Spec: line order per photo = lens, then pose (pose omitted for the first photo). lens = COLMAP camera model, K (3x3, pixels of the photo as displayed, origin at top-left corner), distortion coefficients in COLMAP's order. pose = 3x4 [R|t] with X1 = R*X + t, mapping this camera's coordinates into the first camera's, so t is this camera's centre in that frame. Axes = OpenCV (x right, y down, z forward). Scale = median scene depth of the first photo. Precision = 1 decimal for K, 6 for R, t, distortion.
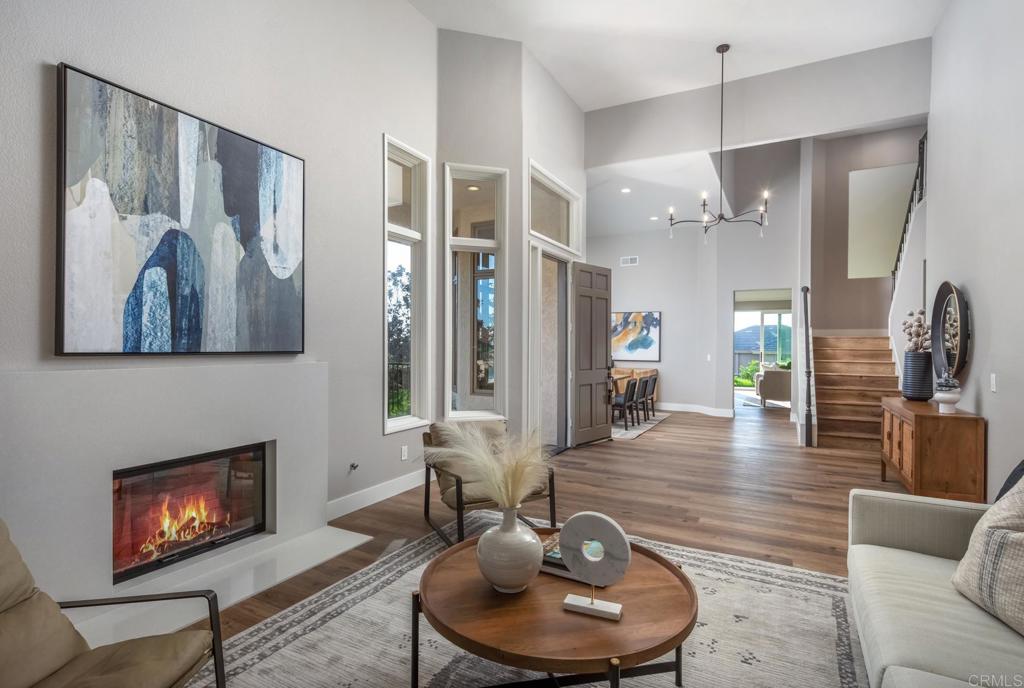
lens RADIAL K [[505.1, 0, 513.1], [0, 505.1, 347.9], [0, 0, 1]] dist [0.001234, 0.000084]
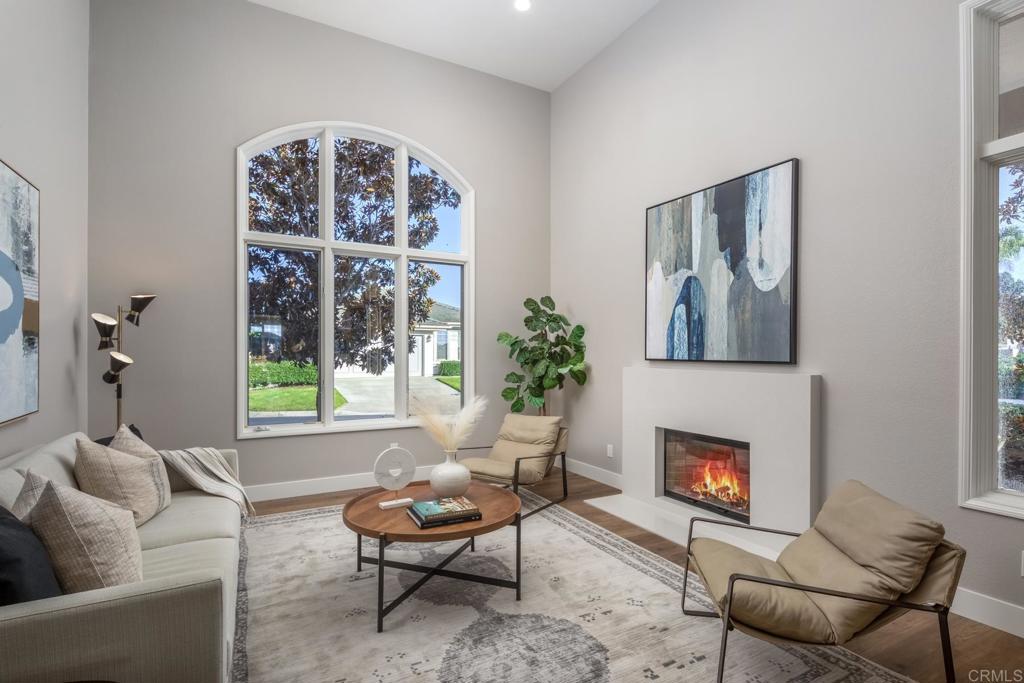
lens RADIAL K [[490.7, 0, 512.0], [0, 490.7, 351.7], [0, 0, 1]] dist [0.000304, 0.000072]
pose [[-0.545968, -0.001646, -0.837804, 0.764231], [-0.003867, 0.999992, 0.000555, -0.012532], [0.837797, 0.003543, -0.545971, 1.270356]]
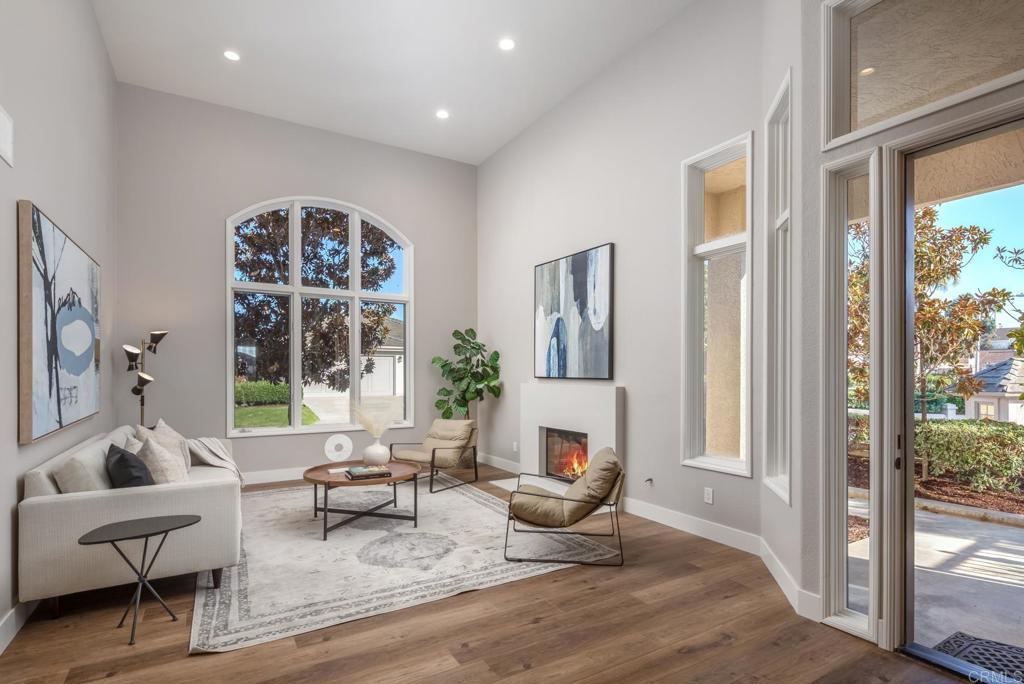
lens RADIAL K [[499.2, 0, 515.4], [0, 499.2, 372.3], [0, 0, 1]] dist [0.000723, 0.000148]
pose [[-0.508553, 0.000395, -0.861031, 1.106393], [-0.002052, 0.999996, 0.001670, -0.013853], [0.861028, 0.002617, -0.508550, 1.775886]]
